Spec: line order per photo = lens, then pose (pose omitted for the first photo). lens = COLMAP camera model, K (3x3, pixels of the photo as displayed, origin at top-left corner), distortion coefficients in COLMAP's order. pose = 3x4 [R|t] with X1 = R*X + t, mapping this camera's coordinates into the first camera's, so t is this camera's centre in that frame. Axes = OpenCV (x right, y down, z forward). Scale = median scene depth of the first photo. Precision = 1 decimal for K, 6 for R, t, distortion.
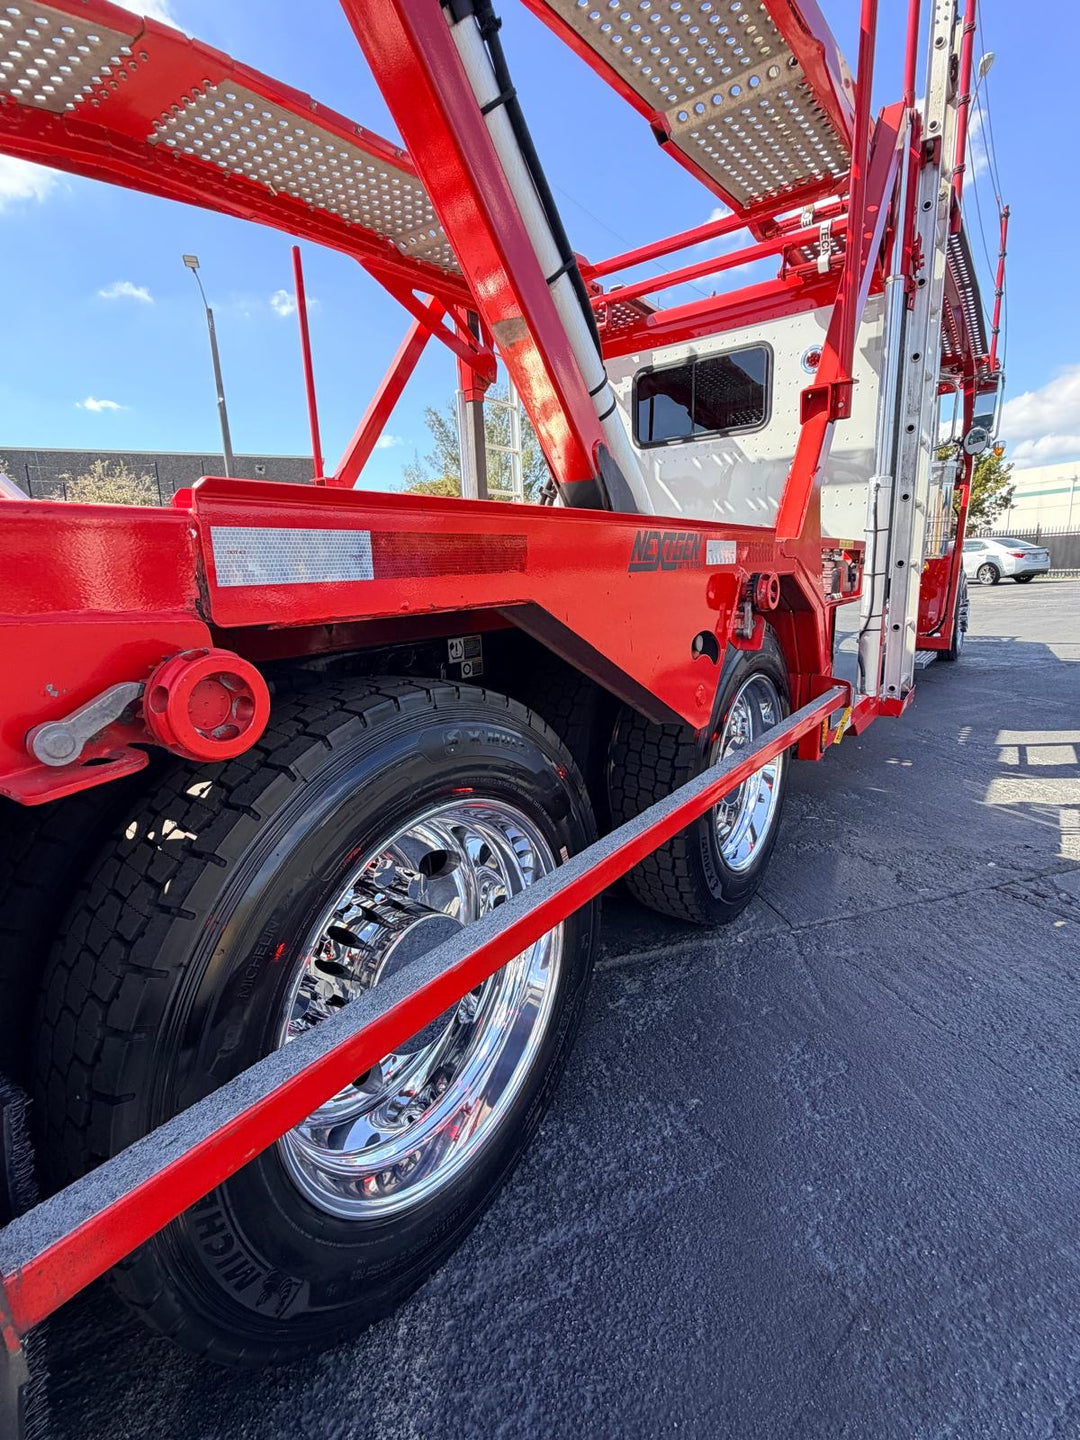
lens RADIAL K [[673.3, 0, 534.5], [0, 673.3, 714.5], [0, 0, 1]] dist [0.001318, -0.005328]
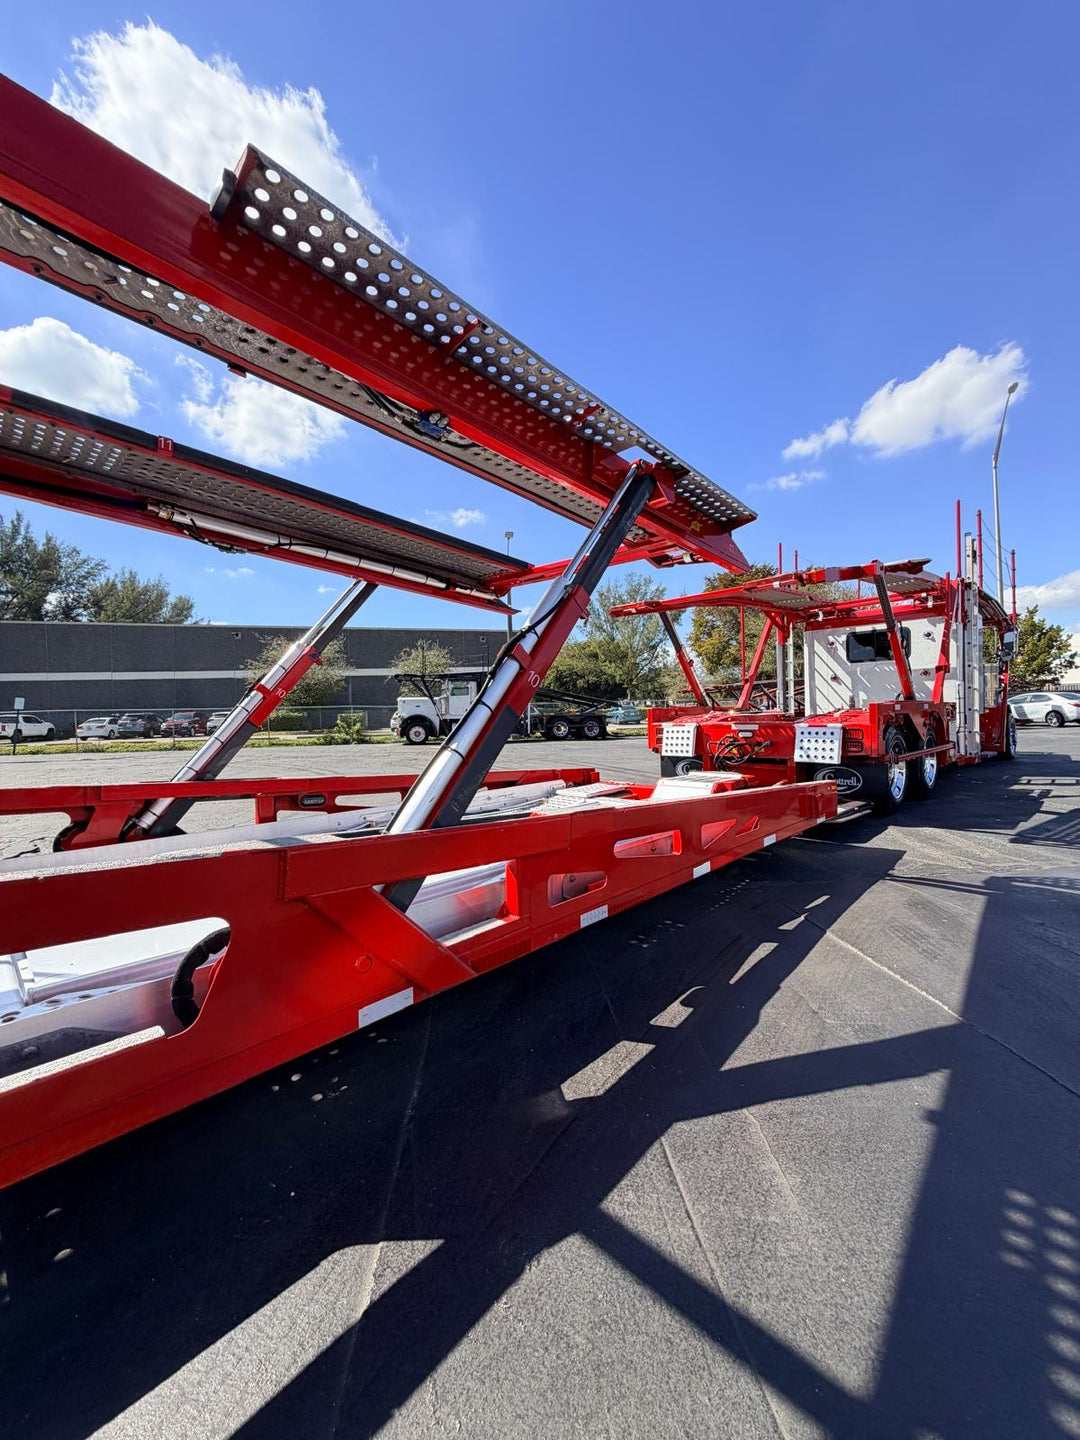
lens RADIAL K [[570.4, 0, 539.8], [0, 570.4, 715.5], [0, 0, 1]] dist [0.000229, -0.000111]
pose [[0.984650, 0.019015, -0.173502, -0.614628], [-0.053268, 0.979362, -0.194967, 0.274165], [0.166214, 0.201217, 0.965342, -1.205266]]
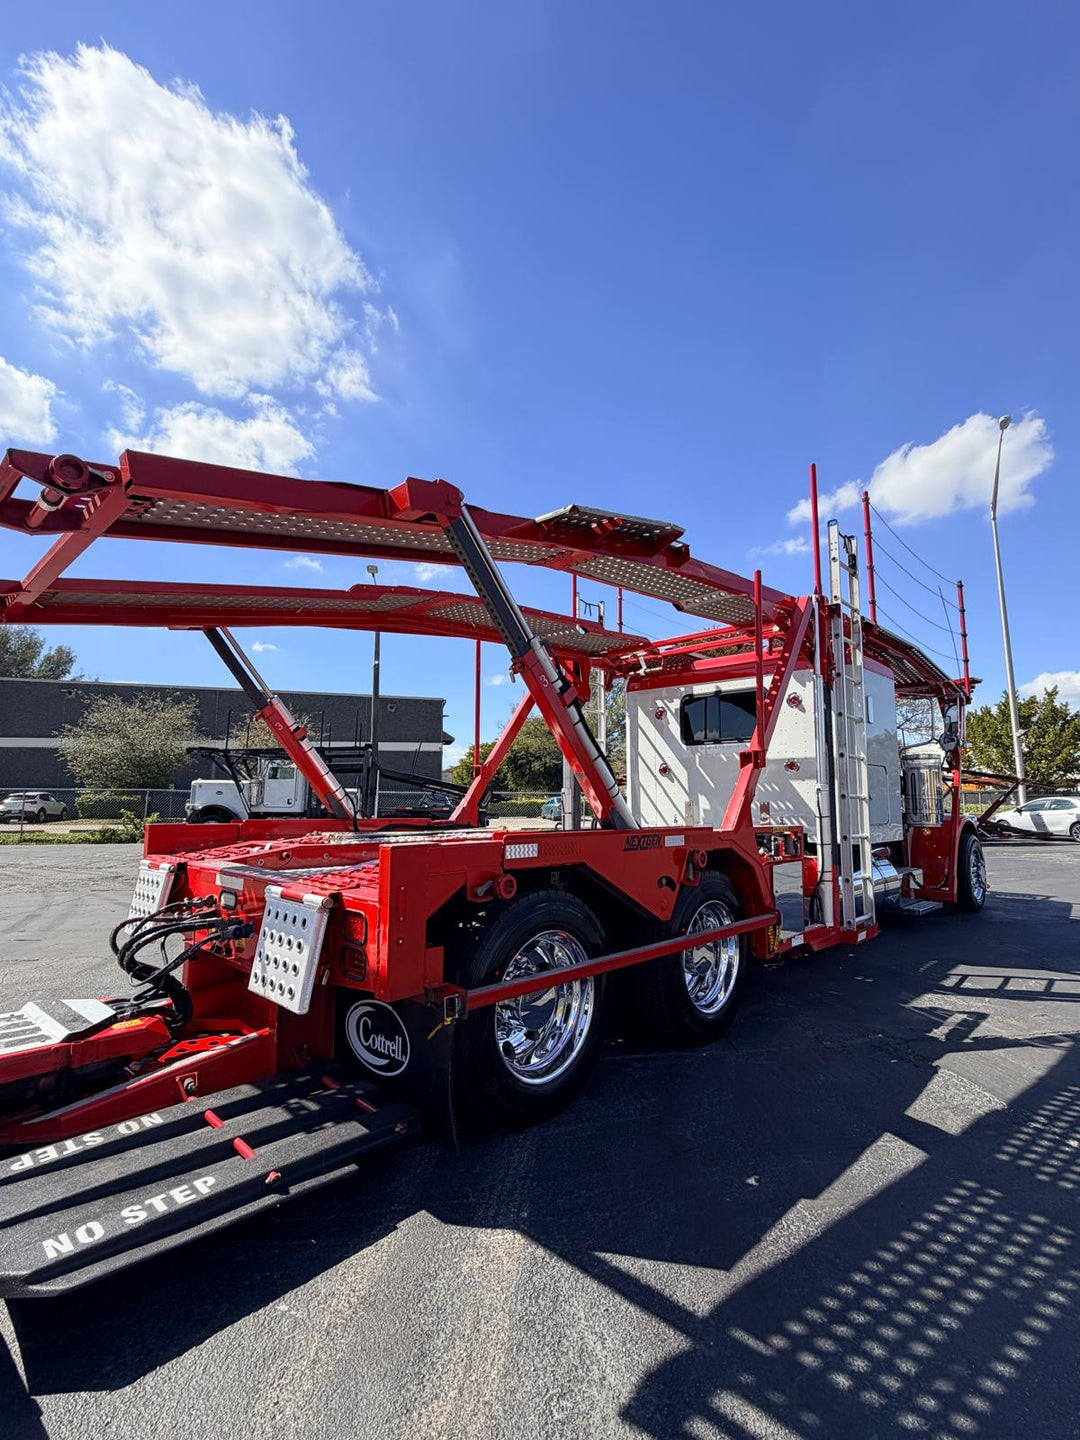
lens RADIAL K [[673.3, 0, 534.4], [0, 673.3, 731.9], [0, 0, 1]] dist [0.001318, -0.005328]
pose [[0.989176, 0.030476, -0.143534, 0.041539], [-0.072887, 0.951031, -0.300379, 0.041885], [0.127350, 0.307590, 0.942958, -0.438367]]
